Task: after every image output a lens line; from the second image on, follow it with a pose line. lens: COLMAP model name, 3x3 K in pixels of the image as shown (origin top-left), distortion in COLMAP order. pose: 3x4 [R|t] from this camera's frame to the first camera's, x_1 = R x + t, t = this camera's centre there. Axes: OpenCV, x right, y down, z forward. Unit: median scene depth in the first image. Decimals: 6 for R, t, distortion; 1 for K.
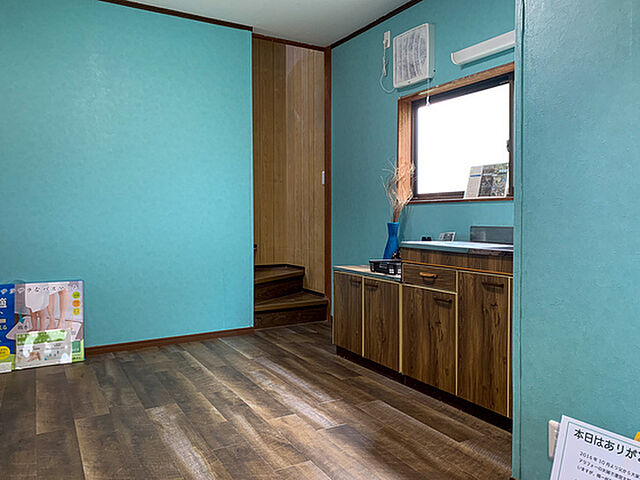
lens RADIAL K [[496.2, 0, 270.2], [0, 496.2, 209.4], [0, 0, 1]] dist [0.002571, -0.001258]
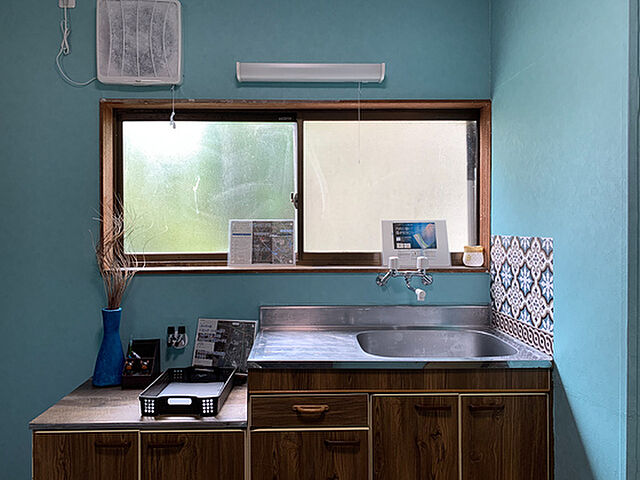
lens RADIAL K [[496.2, 0, 270.2], [0, 496.2, 209.4], [0, 0, 1]] dist [0.002571, -0.001258]
pose [[0.424156, -0.003257, 0.905583, -0.224730], [-0.001282, 0.999990, 0.004197, -0.101021], [-0.905588, -0.002941, 0.424148, 0.604144]]
